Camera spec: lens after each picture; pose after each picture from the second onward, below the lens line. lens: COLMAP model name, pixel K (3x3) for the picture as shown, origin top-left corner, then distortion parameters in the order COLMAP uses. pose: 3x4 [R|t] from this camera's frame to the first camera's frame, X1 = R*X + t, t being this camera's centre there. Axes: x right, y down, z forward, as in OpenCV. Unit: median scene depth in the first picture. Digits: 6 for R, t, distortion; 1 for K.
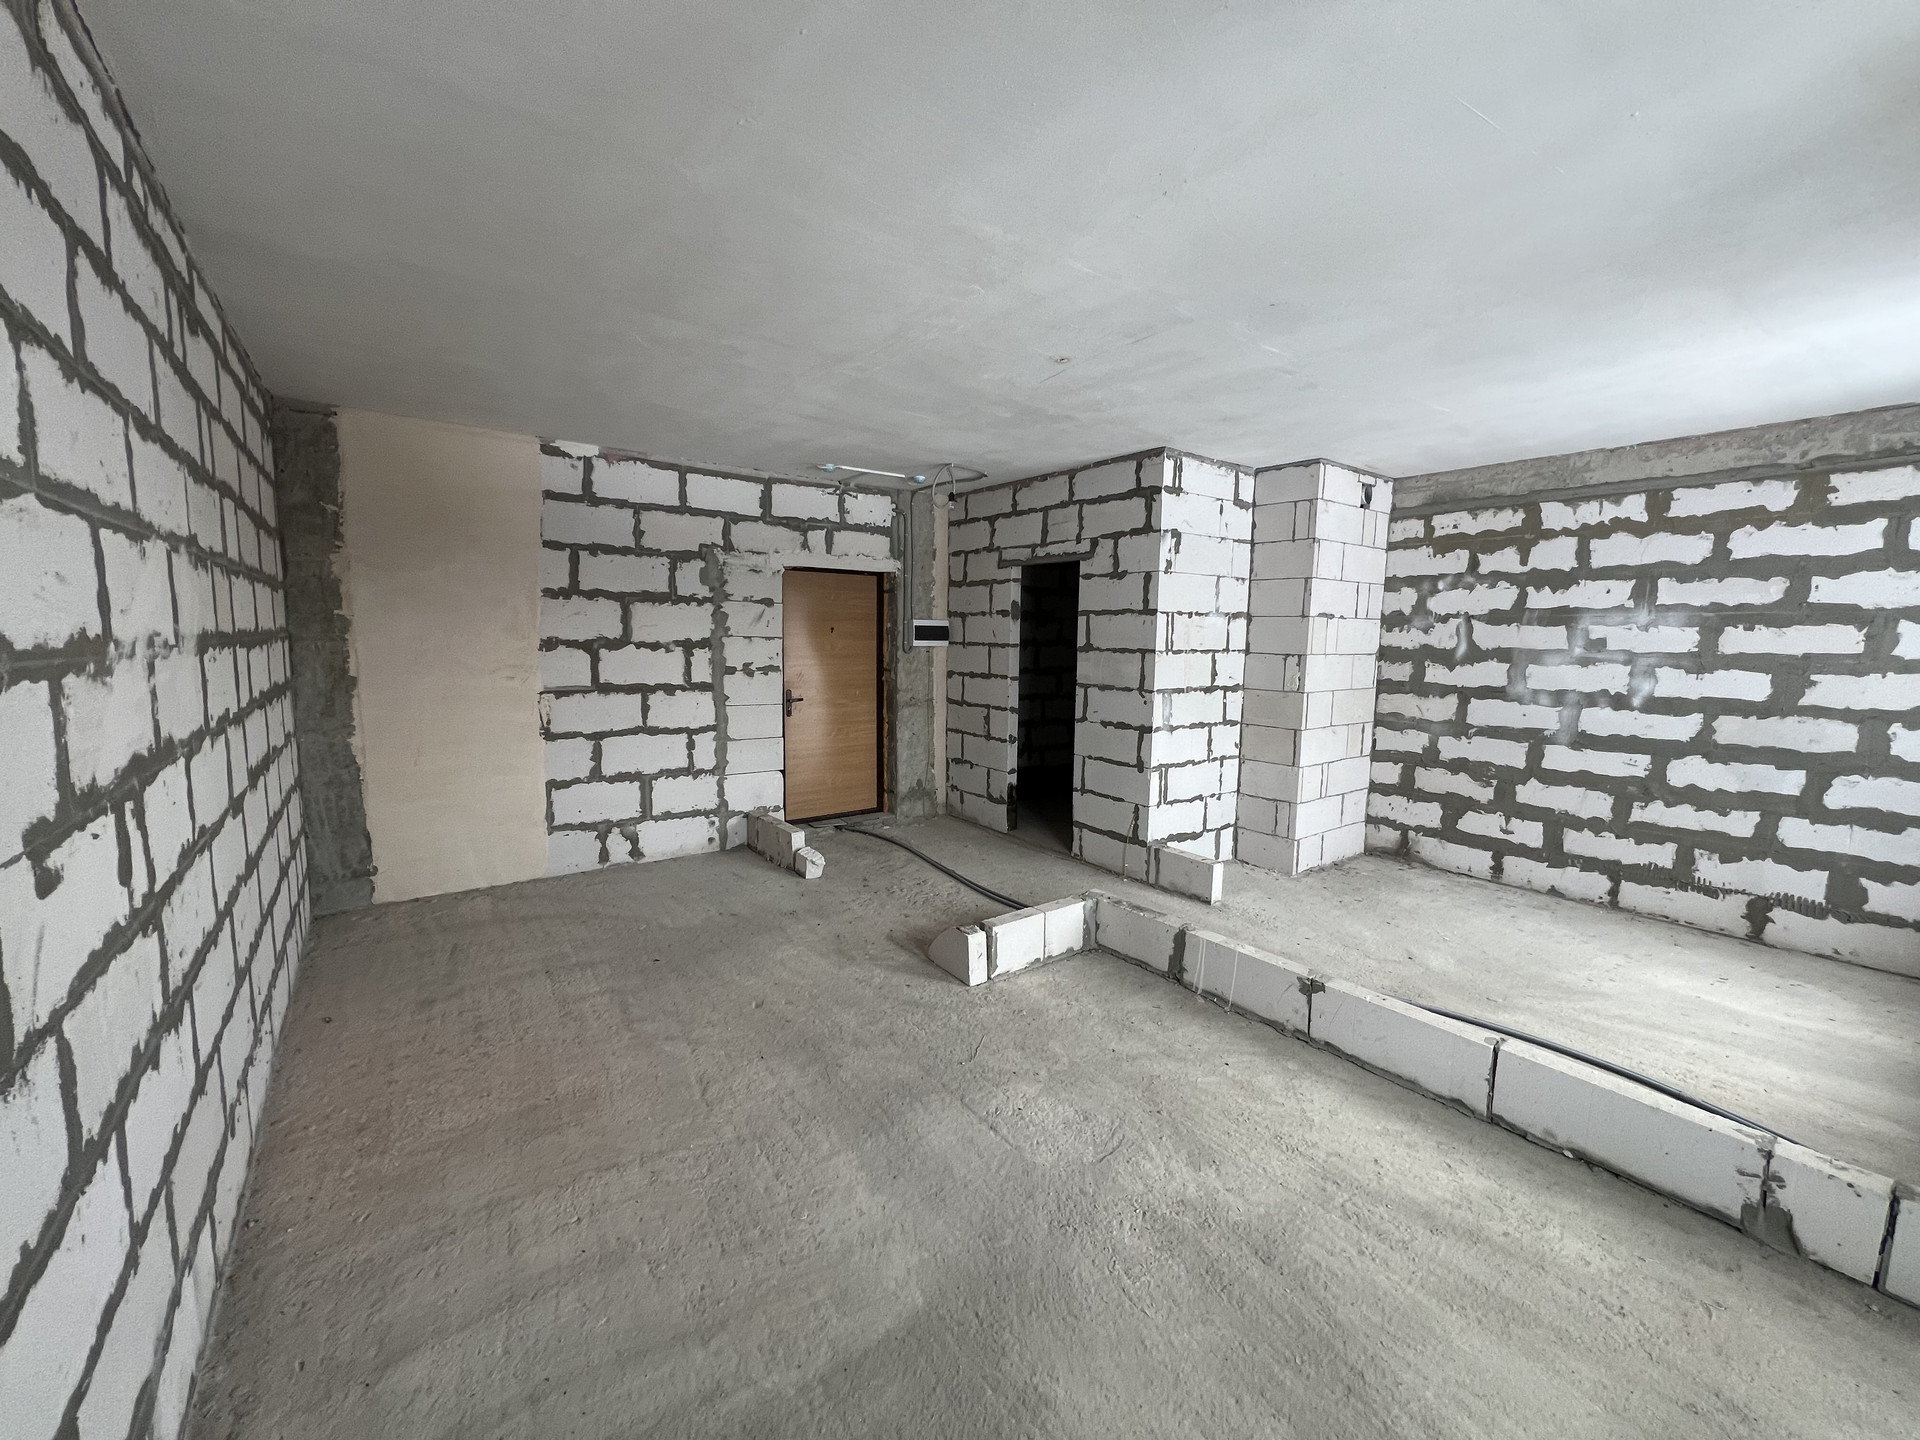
lens RADIAL K [[765.1, 0, 960.0], [0, 765.1, 720.6], [0, 0, 1]] dist [-0.001838, 0.000300]
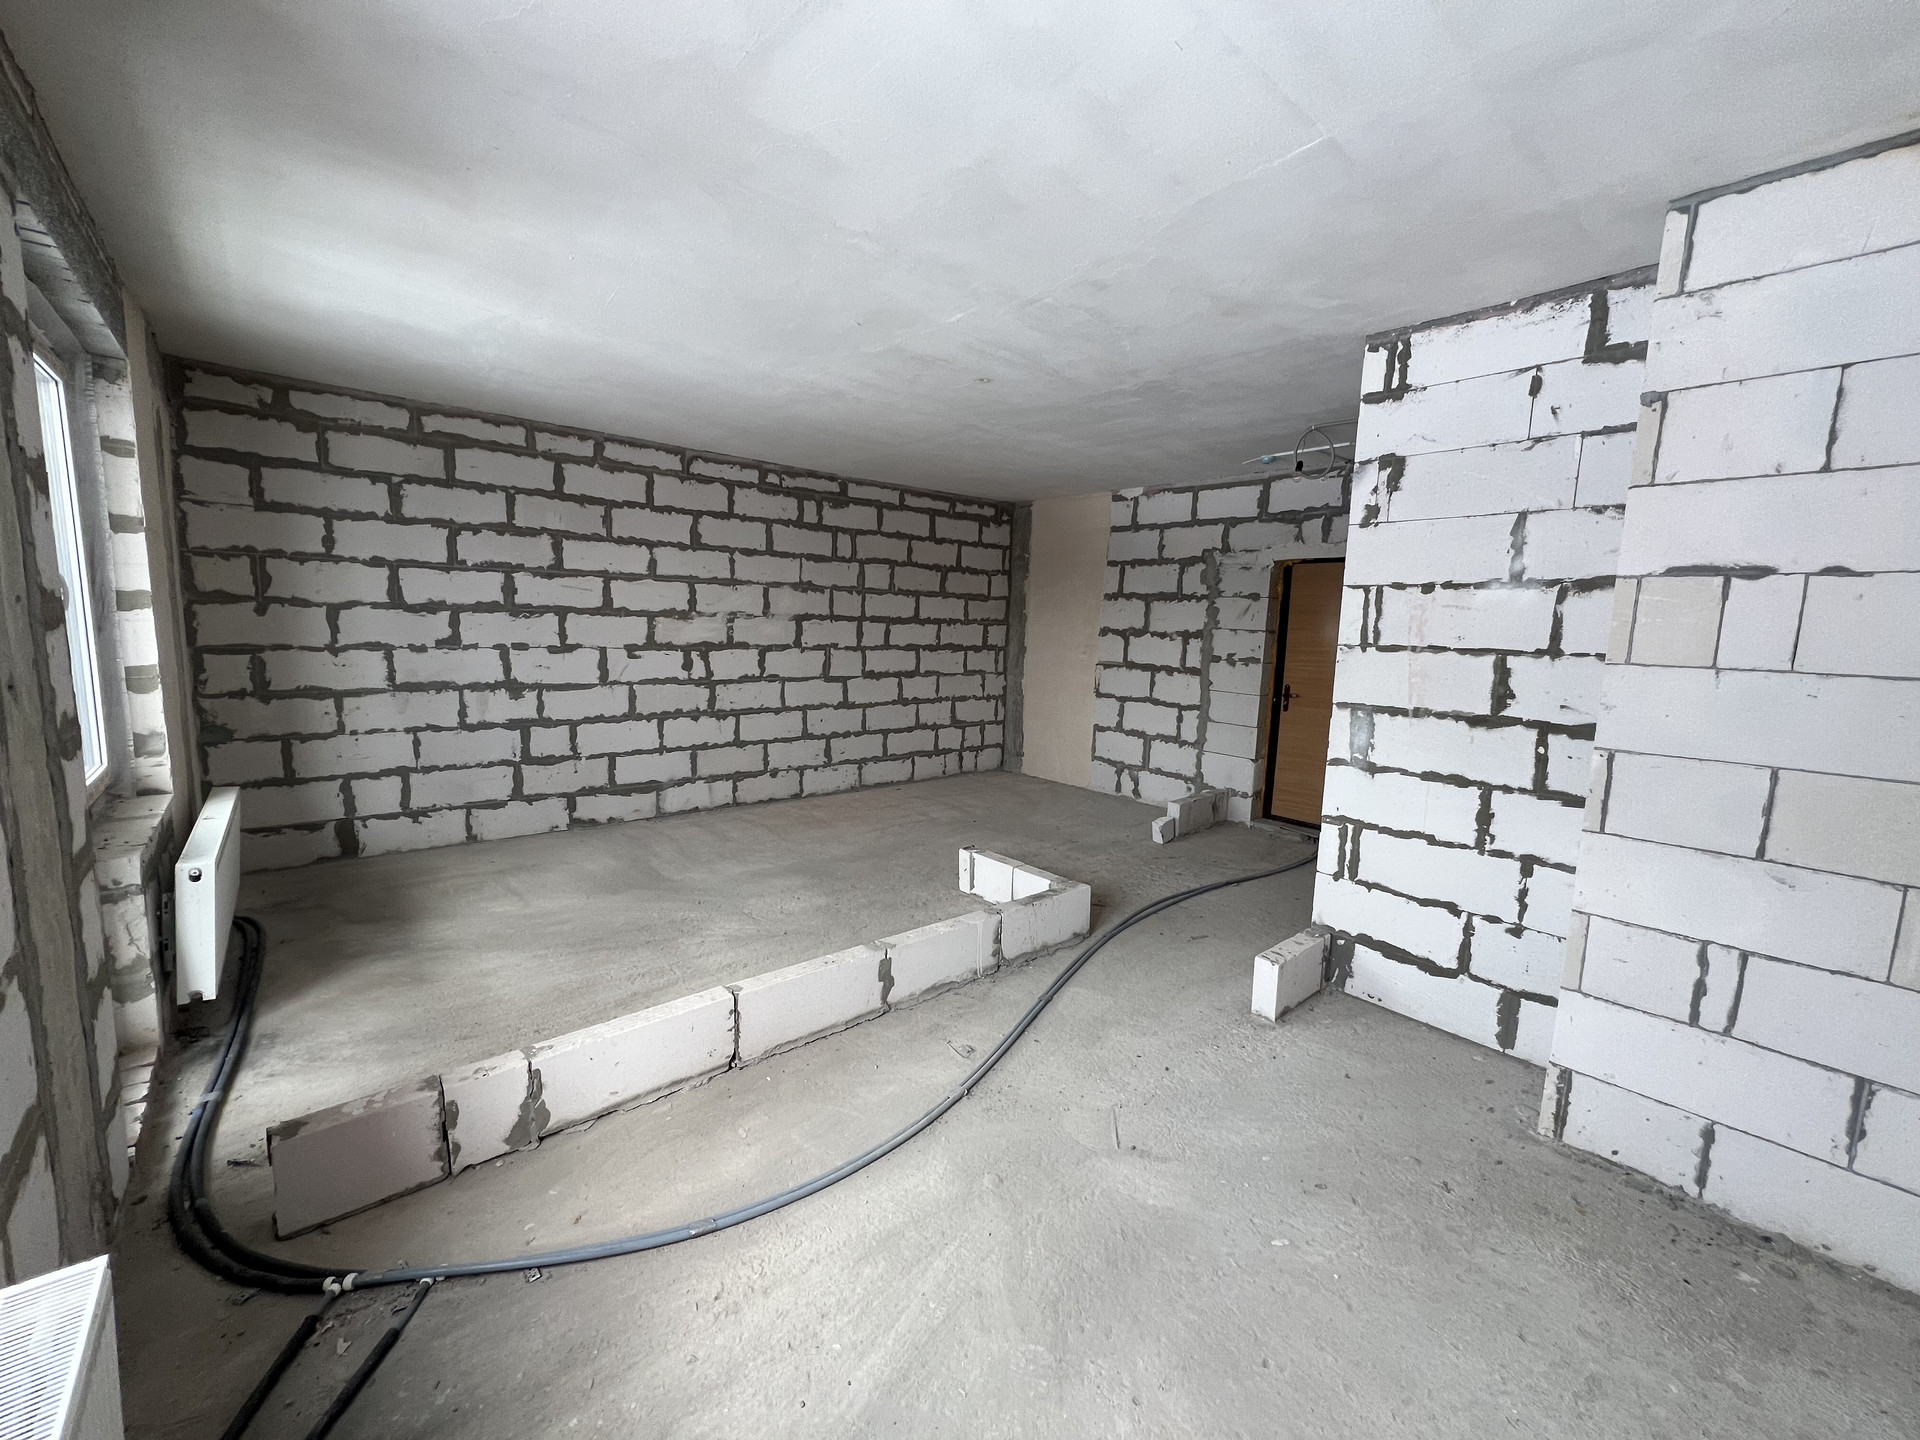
lens RADIAL K [[765.1, 0, 960.3], [0, 765.1, 720.6], [0, 0, 1]] dist [-0.001838, 0.000300]
pose [[0.072395, 0.118297, -0.990336, 0.901891], [-0.142541, 0.983976, 0.107117, -0.049210], [0.987138, 0.133409, 0.088097, 0.614619]]
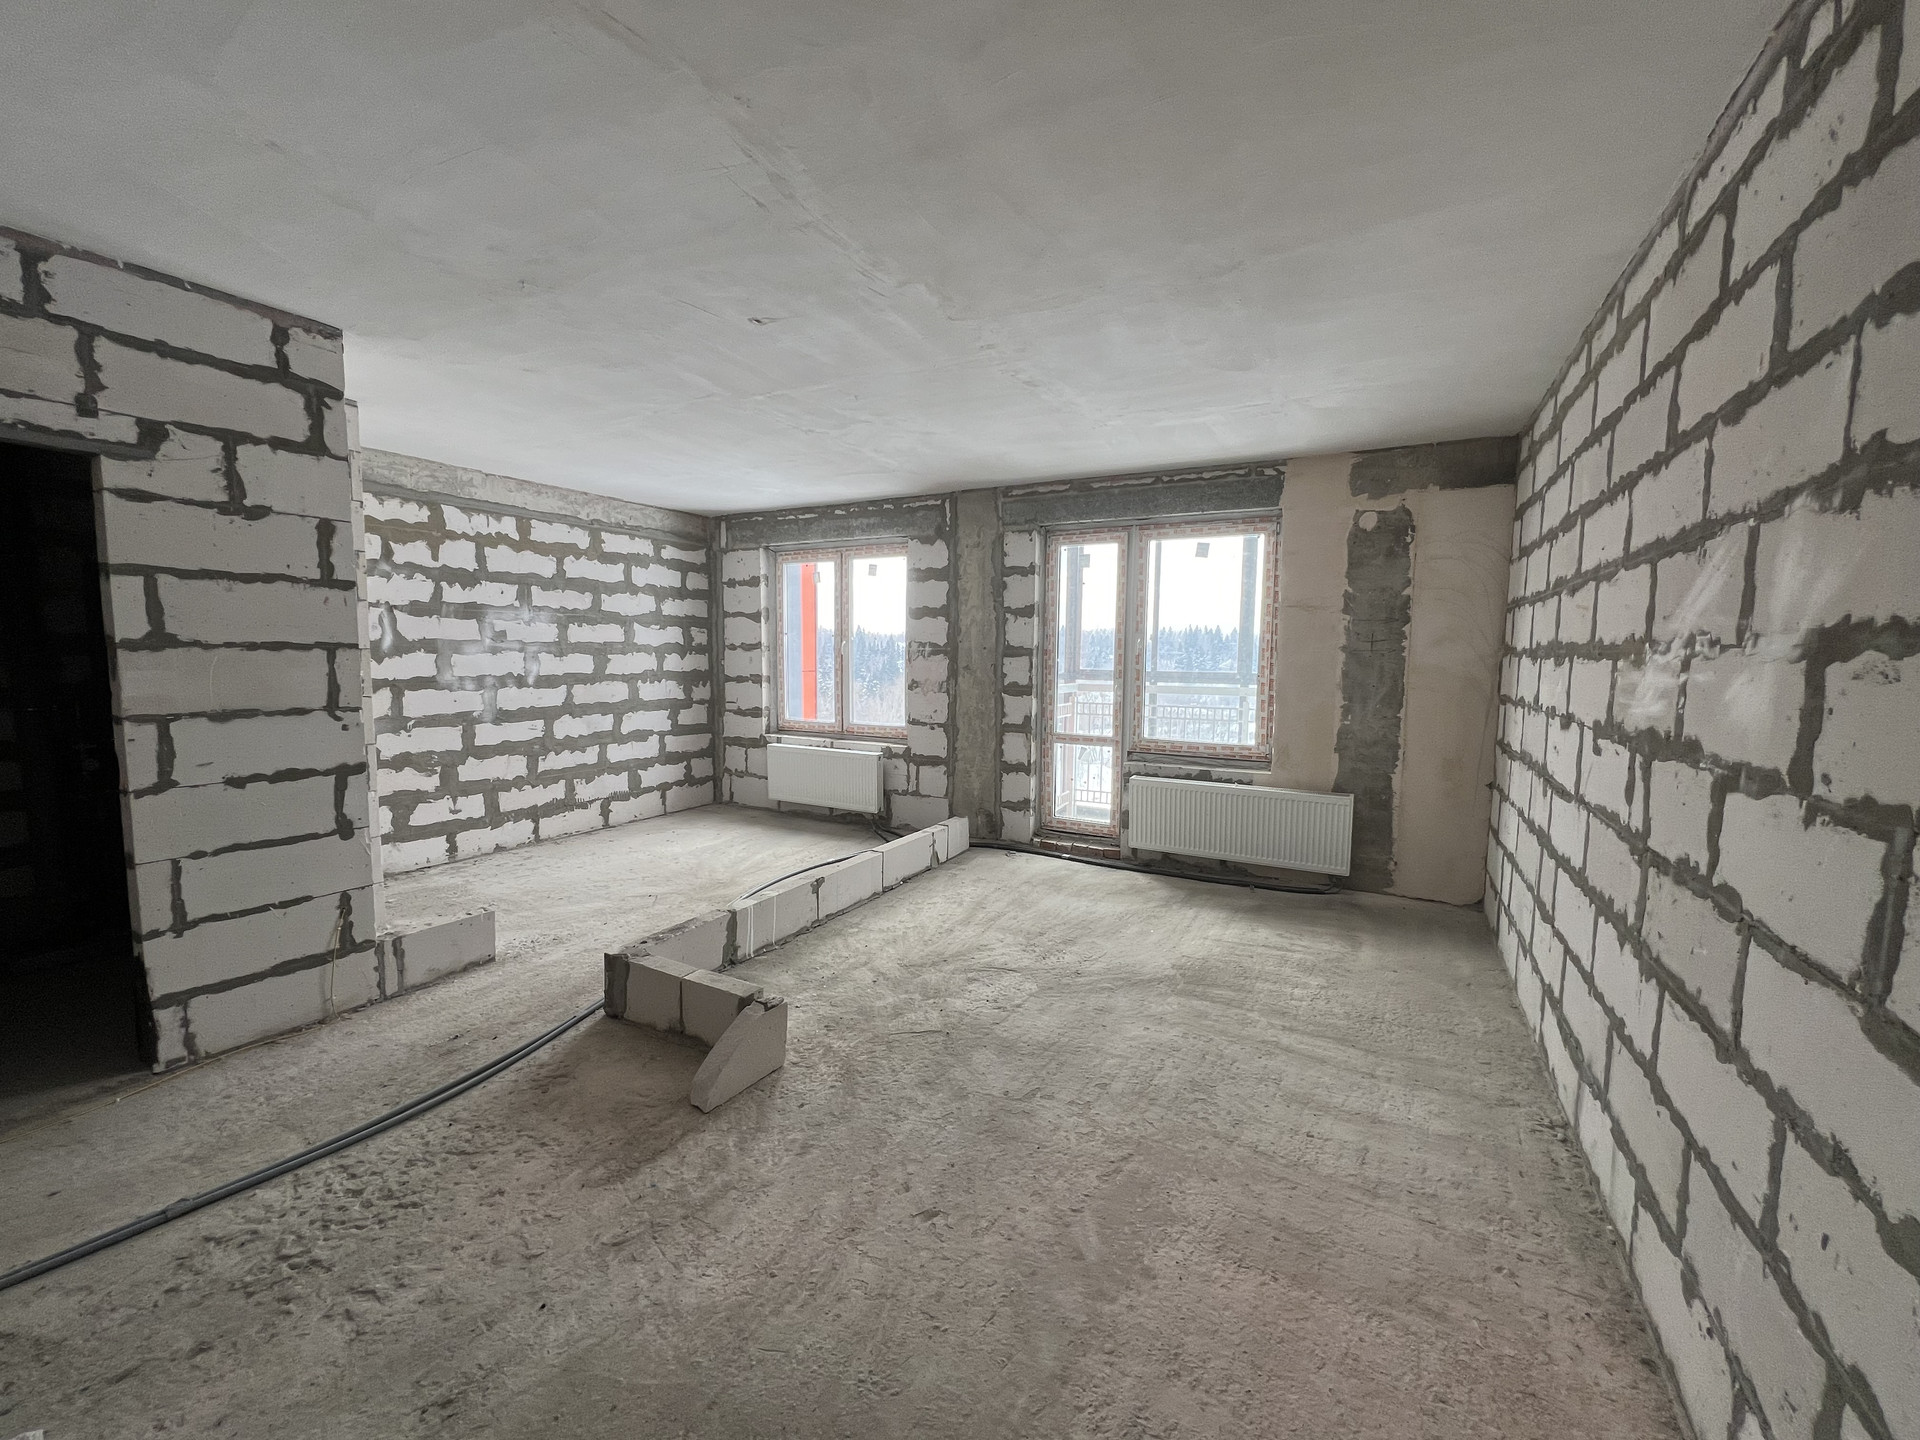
lens RADIAL K [[765.1, 0, 960.8], [0, 765.1, 721.6], [0, 0, 1]] dist [-0.001838, 0.000300]
pose [[-0.415118, -0.101765, 0.904058, -0.545482], [0.085245, 0.985001, 0.150018, -0.080725], [-0.905765, 0.139342, -0.400217, 0.798882]]
